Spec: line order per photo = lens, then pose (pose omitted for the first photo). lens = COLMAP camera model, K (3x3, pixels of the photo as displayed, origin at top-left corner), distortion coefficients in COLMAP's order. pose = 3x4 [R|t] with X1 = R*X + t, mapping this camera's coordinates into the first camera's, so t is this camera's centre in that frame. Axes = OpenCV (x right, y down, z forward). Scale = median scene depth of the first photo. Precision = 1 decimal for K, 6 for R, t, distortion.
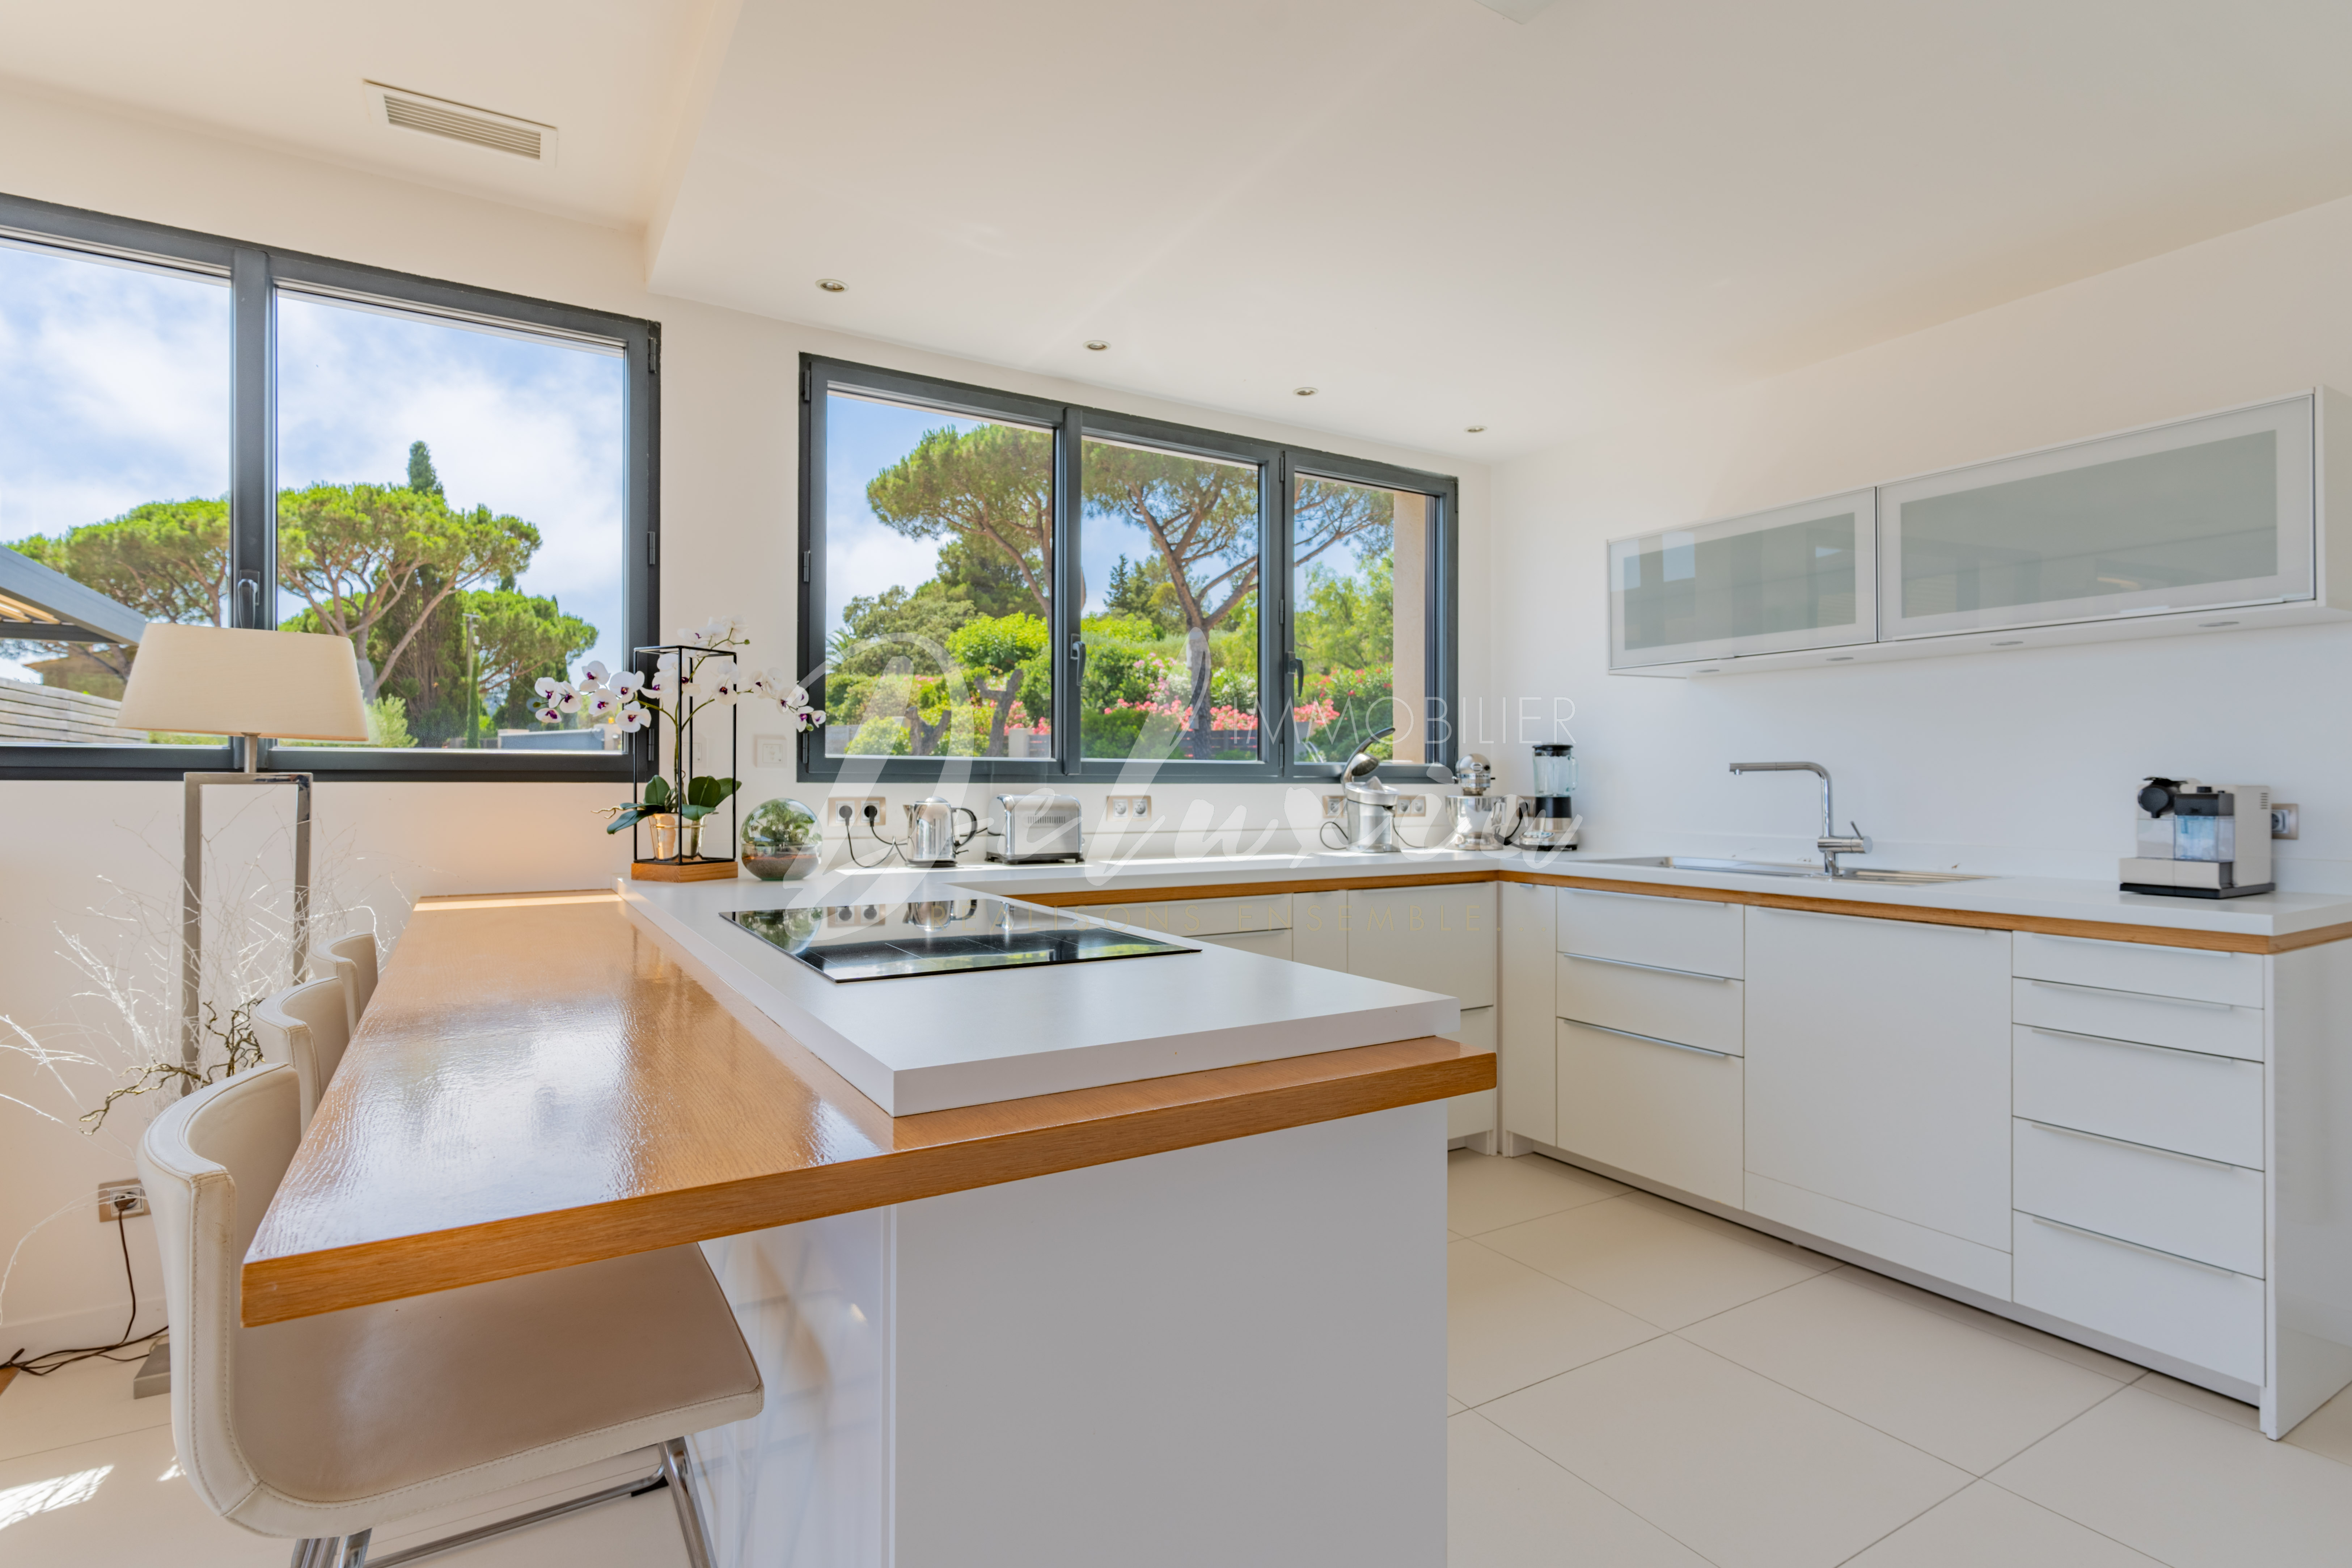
lens RADIAL K [[1137.3, 0, 1178.5], [0, 1137.3, 784.4], [0, 0, 1]] dist [-0.000961, 0.000072]
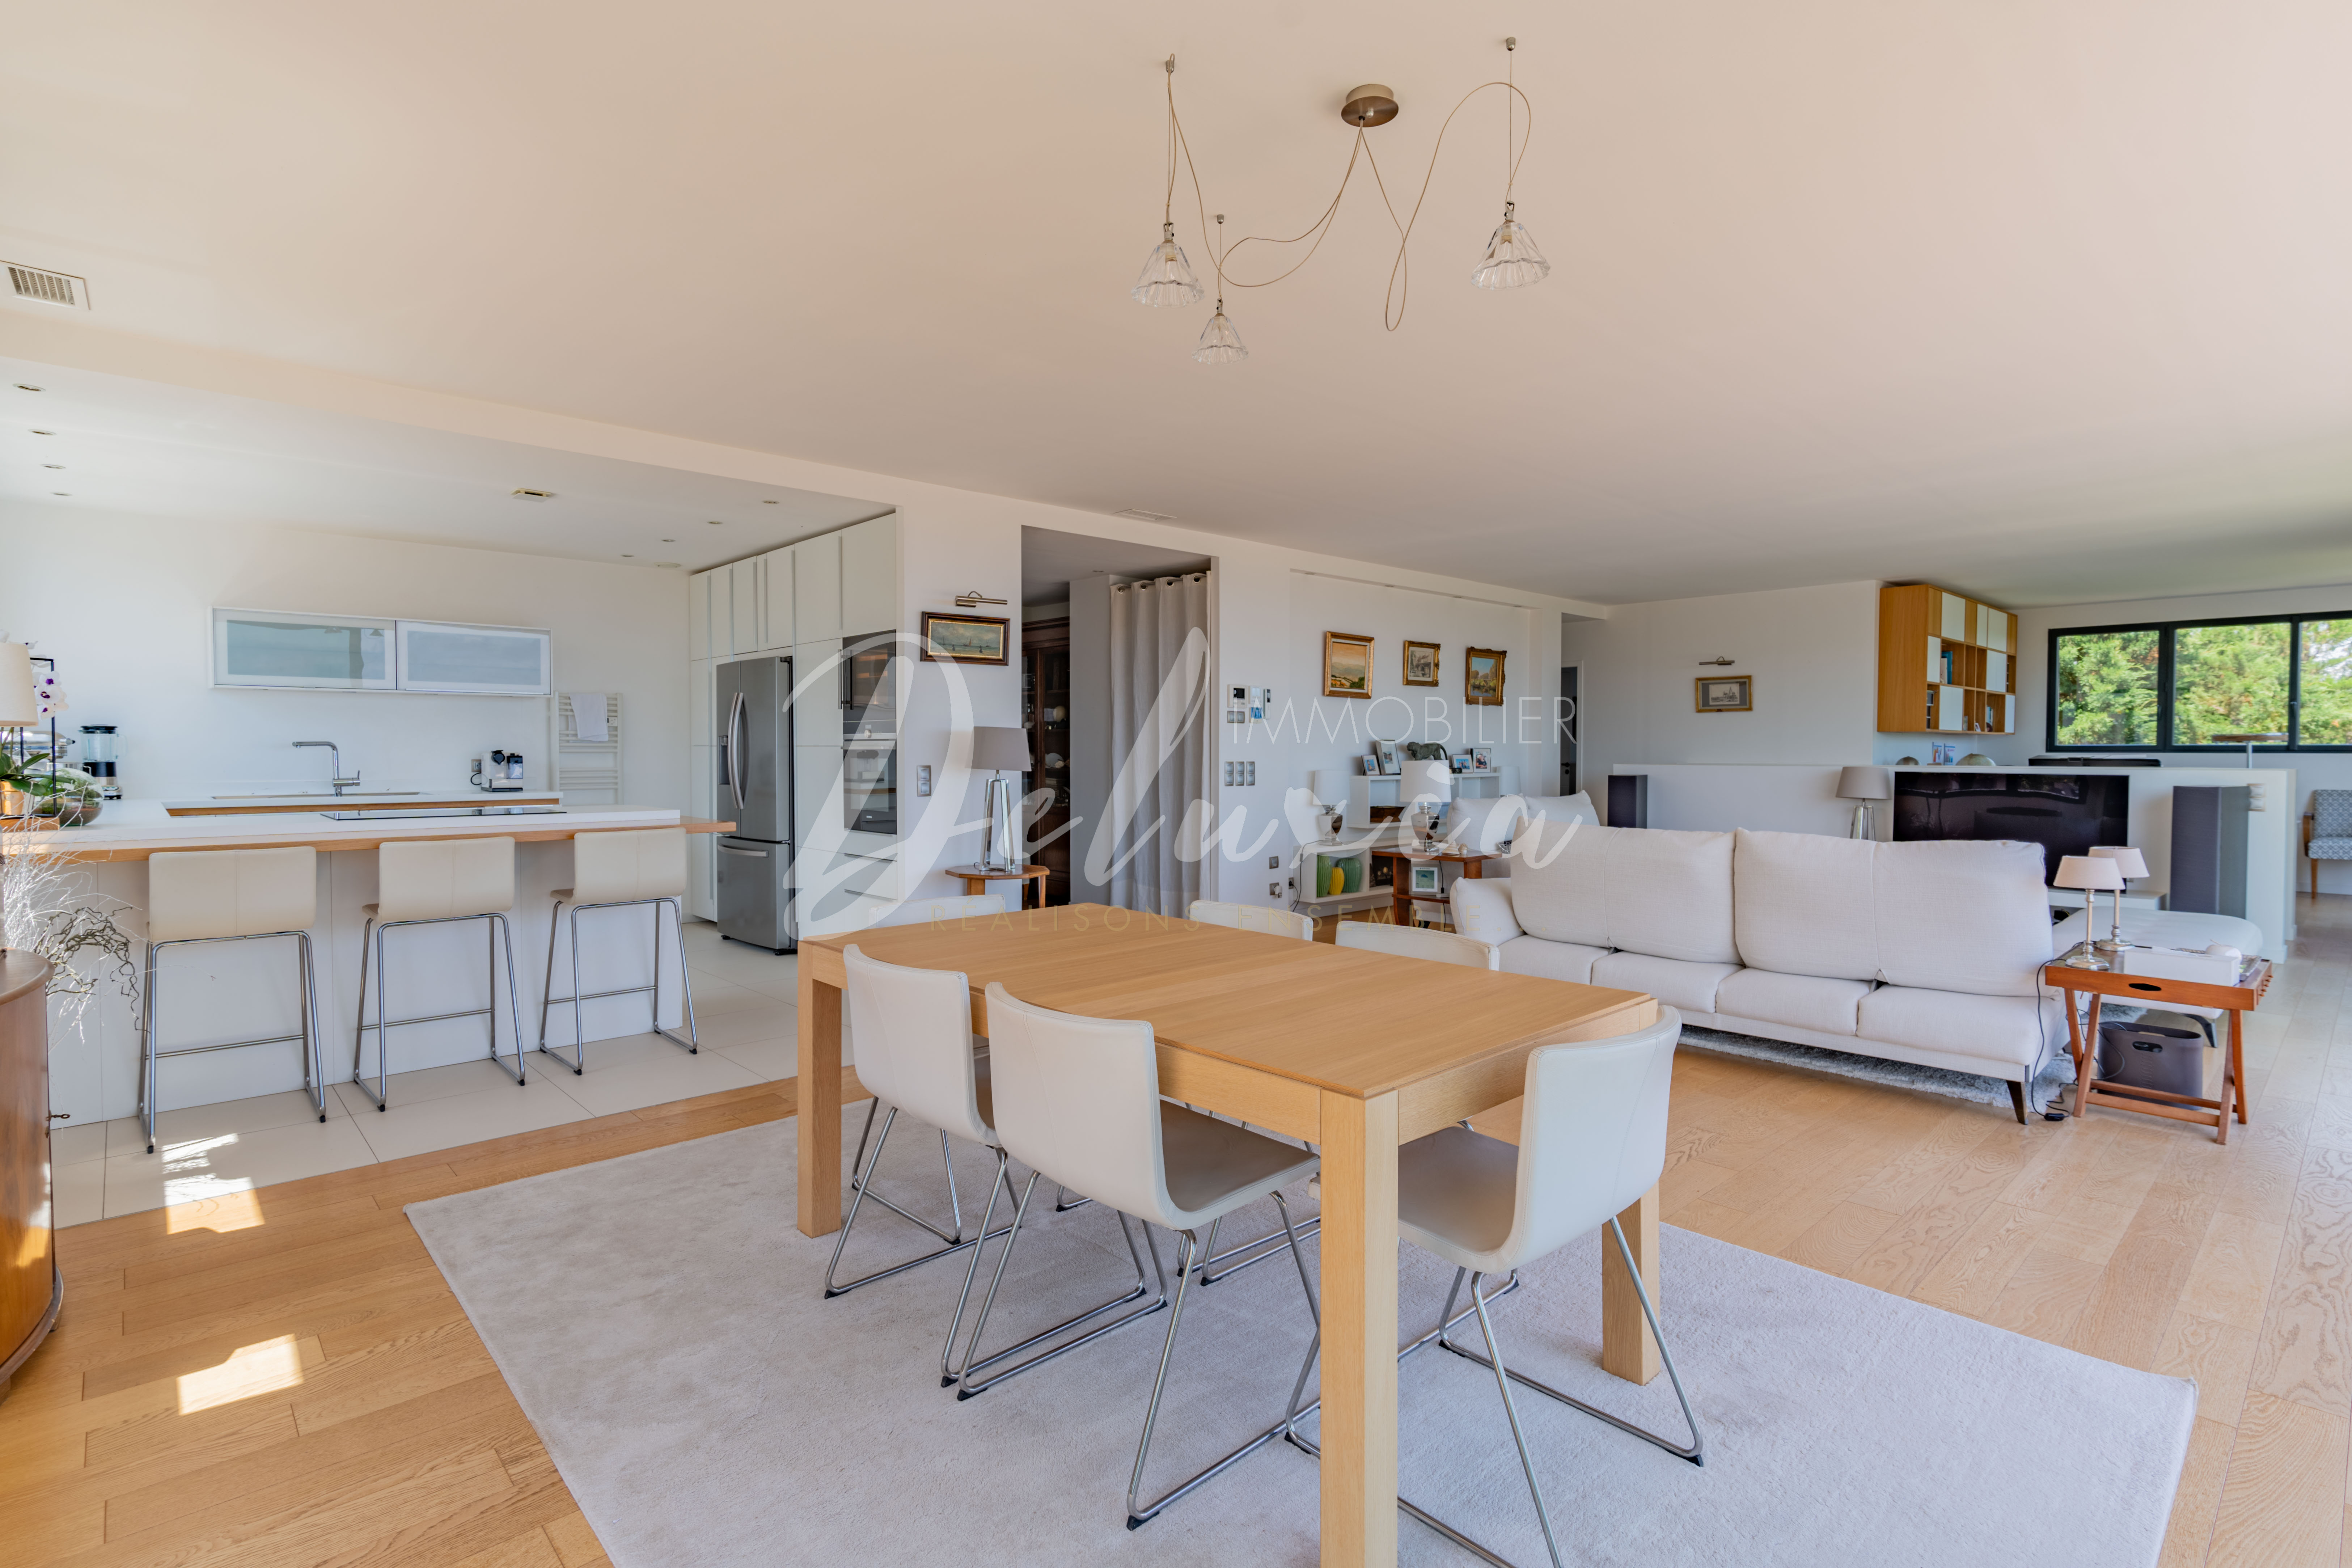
lens RADIAL K [[1137.3, 0, 1177.2], [0, 1137.3, 778.4], [0, 0, 1]] dist [-0.000961, 0.000072]
pose [[-0.193589, -0.031358, 0.980581, -1.688420], [-0.002349, 0.999501, 0.031499, -0.021340], [-0.981080, 0.003794, -0.193566, -0.069571]]
